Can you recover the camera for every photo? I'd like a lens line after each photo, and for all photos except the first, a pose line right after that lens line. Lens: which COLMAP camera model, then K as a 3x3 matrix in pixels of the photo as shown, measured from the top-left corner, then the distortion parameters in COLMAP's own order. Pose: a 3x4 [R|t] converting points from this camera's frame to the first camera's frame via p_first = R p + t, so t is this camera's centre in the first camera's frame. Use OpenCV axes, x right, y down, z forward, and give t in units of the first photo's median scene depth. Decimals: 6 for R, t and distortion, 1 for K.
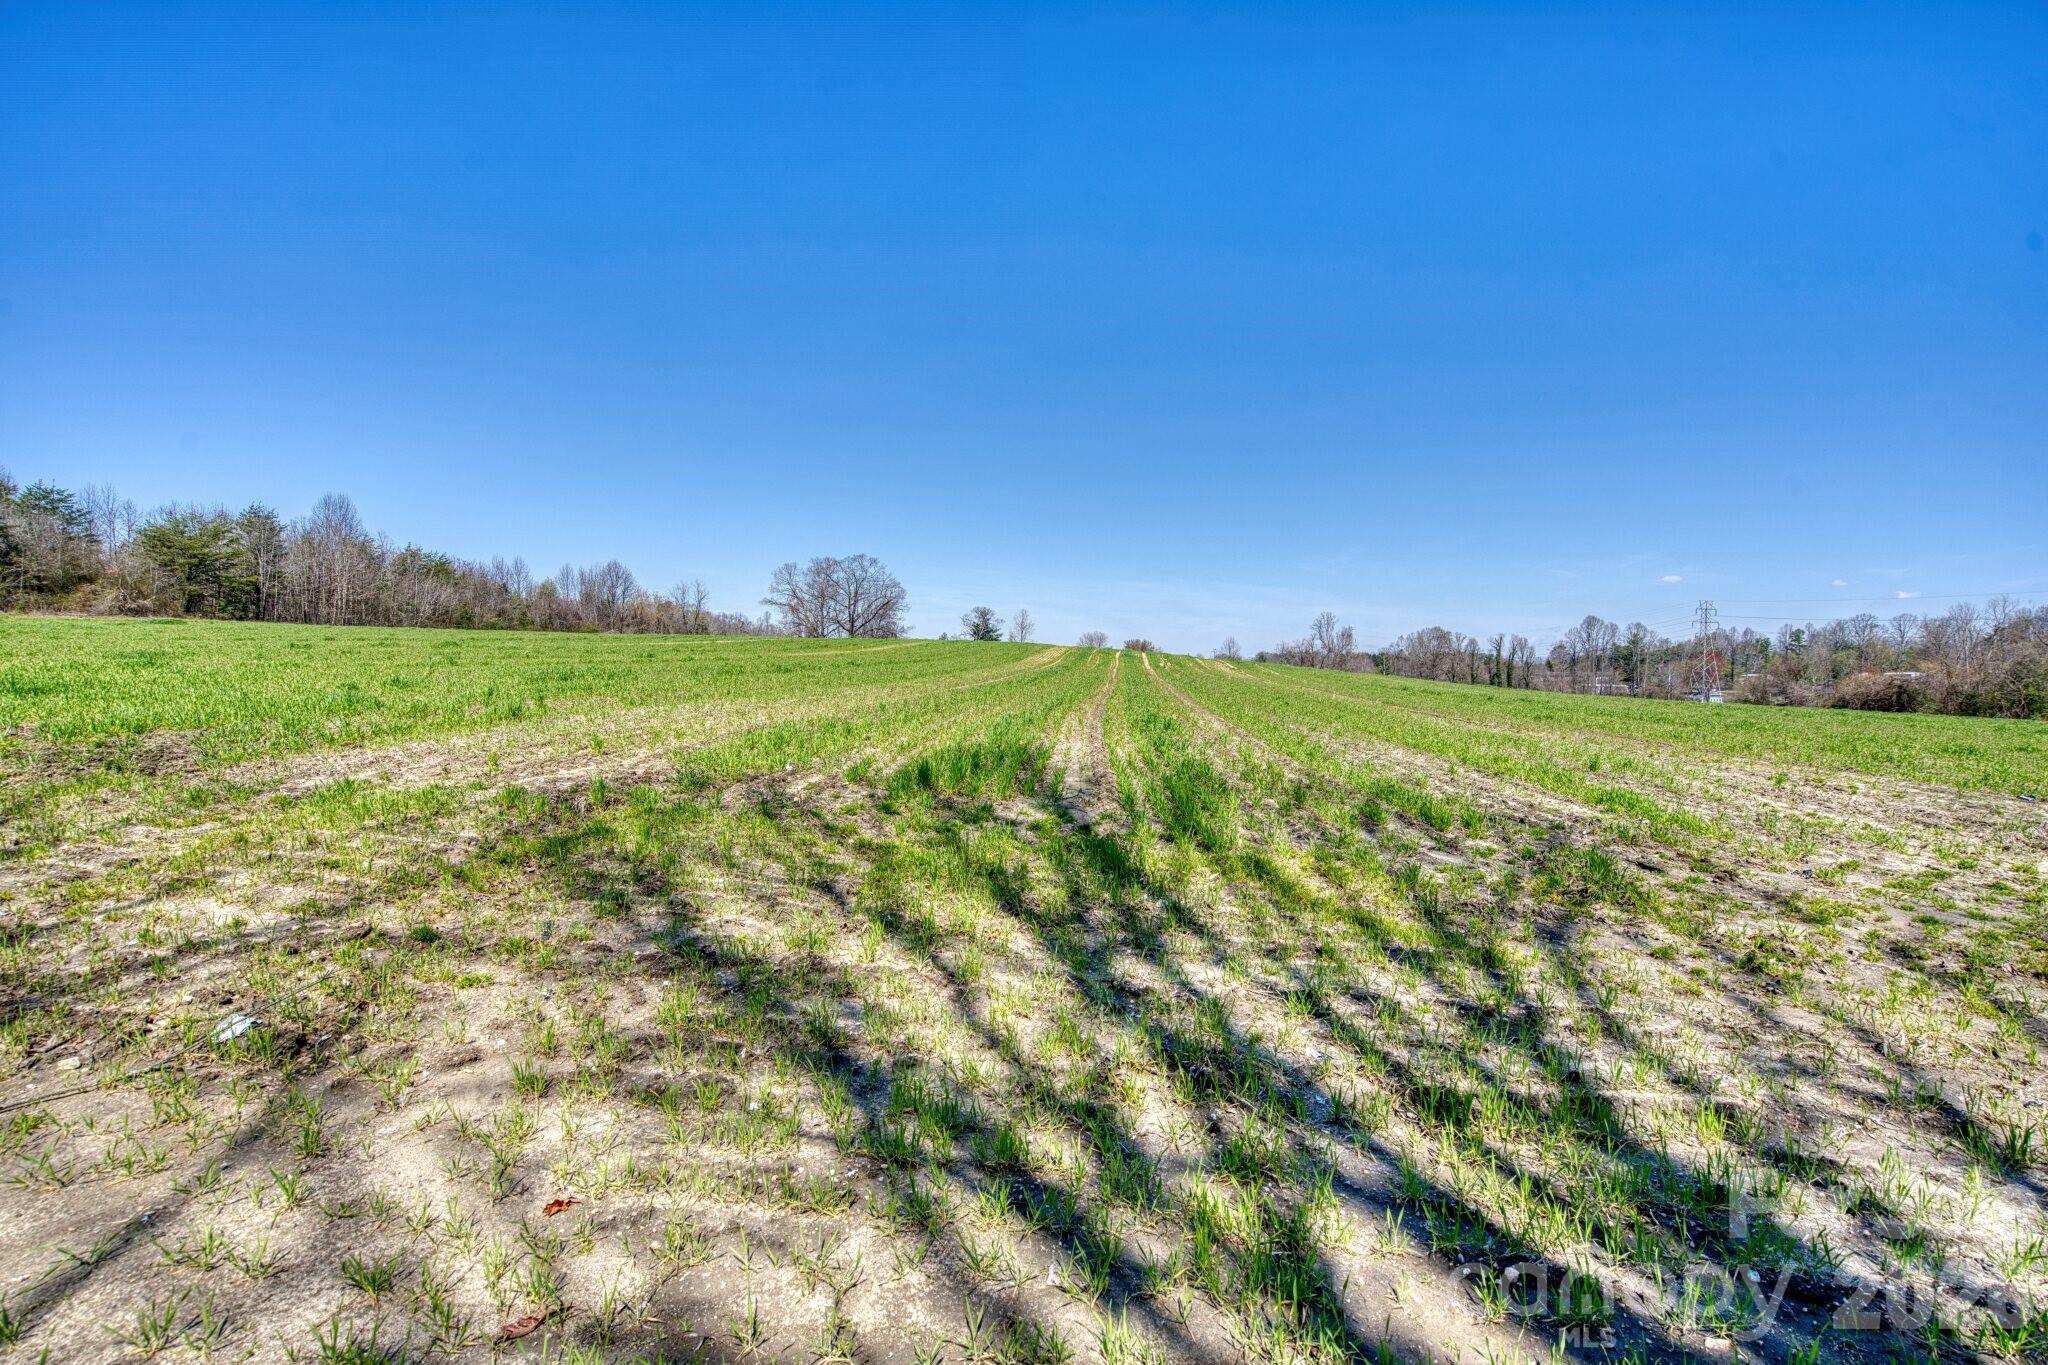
lens RADIAL K [[957.3, 0, 1015.3], [0, 957.3, 668.6], [0, 0, 1]] dist [-0.040199, 0.019040]
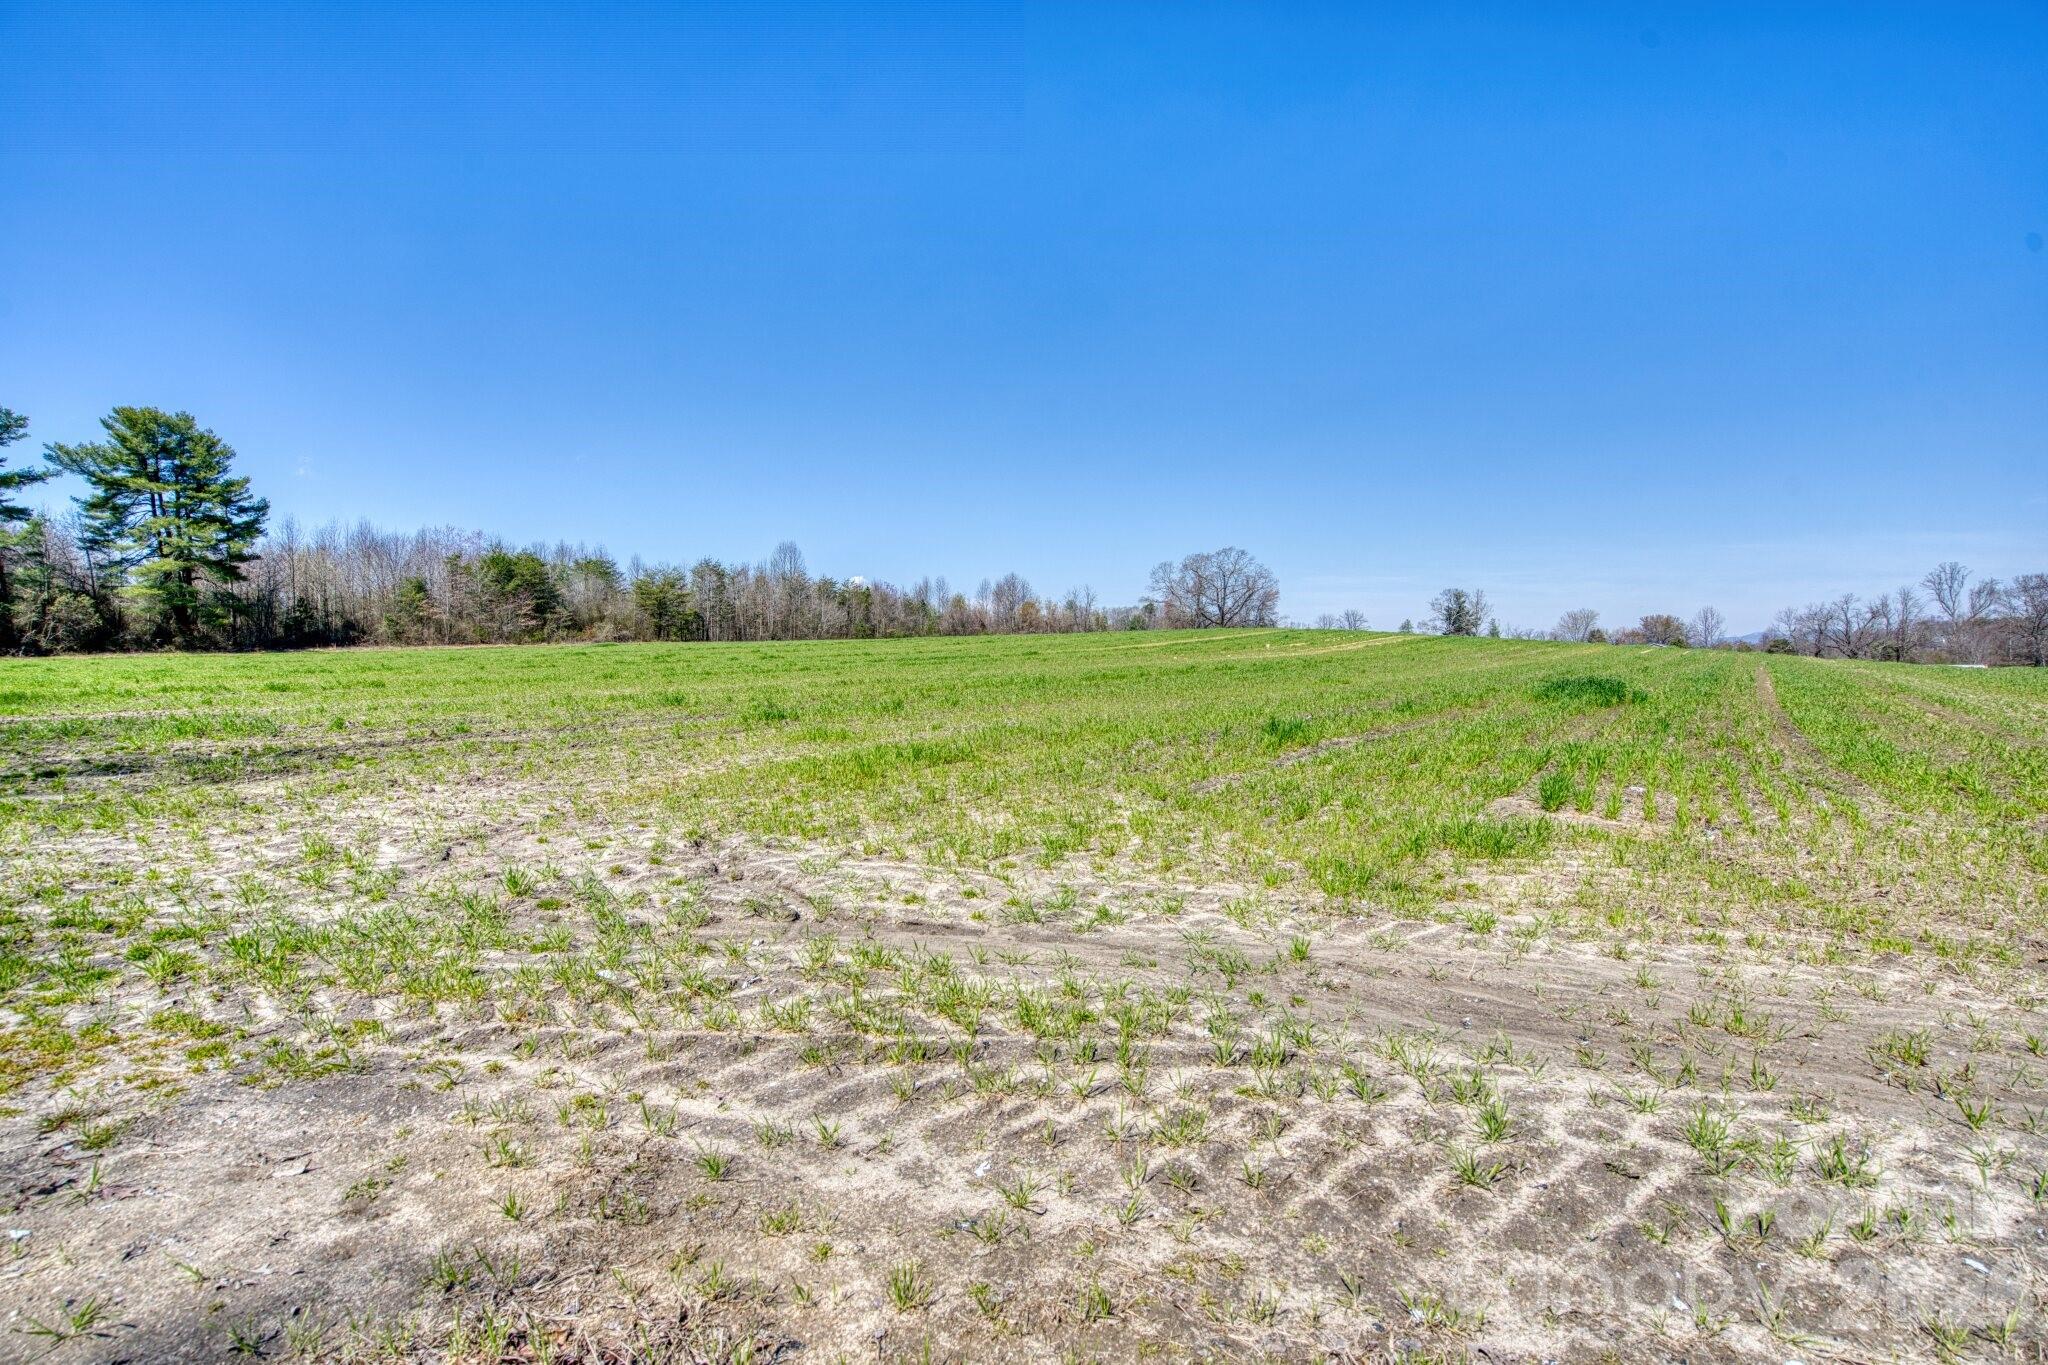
lens RADIAL K [[957.3, 0, 996.2], [0, 957.3, 679.0], [0, 0, 1]] dist [-0.040199, 0.019040]
pose [[0.842714, -0.021870, -0.537917, 0.164741], [0.029832, 0.999536, 0.006098, 0.004740], [0.537534, -0.021186, 0.842976, 0.025157]]
